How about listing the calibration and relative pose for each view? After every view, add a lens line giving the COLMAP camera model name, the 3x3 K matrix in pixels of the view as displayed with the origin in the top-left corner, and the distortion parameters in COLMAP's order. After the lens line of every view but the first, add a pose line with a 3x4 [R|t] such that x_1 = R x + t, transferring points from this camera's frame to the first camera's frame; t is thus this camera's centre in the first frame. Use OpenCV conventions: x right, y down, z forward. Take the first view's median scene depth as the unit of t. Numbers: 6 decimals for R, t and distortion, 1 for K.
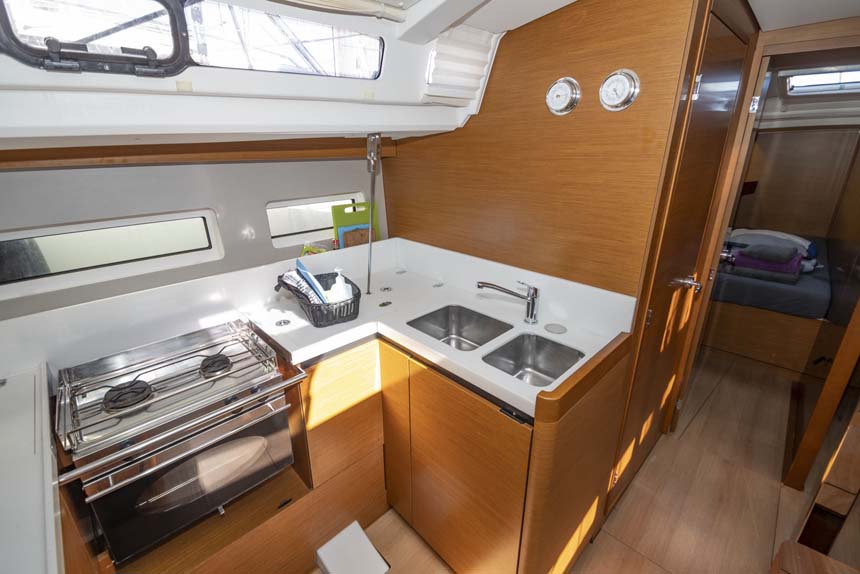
lens RADIAL K [[356.5, 0, 460.0], [0, 356.5, 282.8], [0, 0, 1]] dist [0.001388, 0.000075]
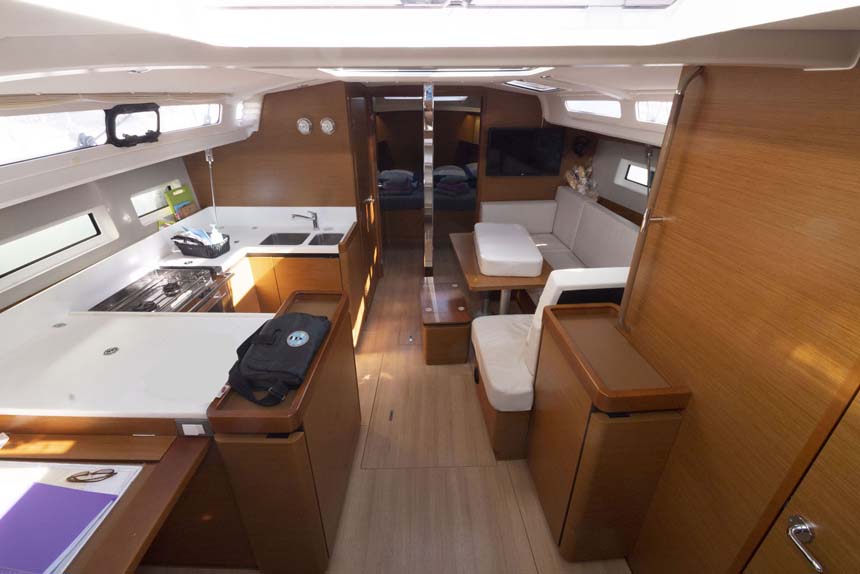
lens RADIAL K [[392.3, 0, 424.8], [0, 392.3, 314.4], [0, 0, 1]] dist [0.000260, -0.000109]
pose [[0.732367, -0.345977, 0.586462, -0.912558], [0.236171, 0.936895, 0.257782, 0.133317], [-0.638640, -0.050285, 0.767861, -1.313363]]
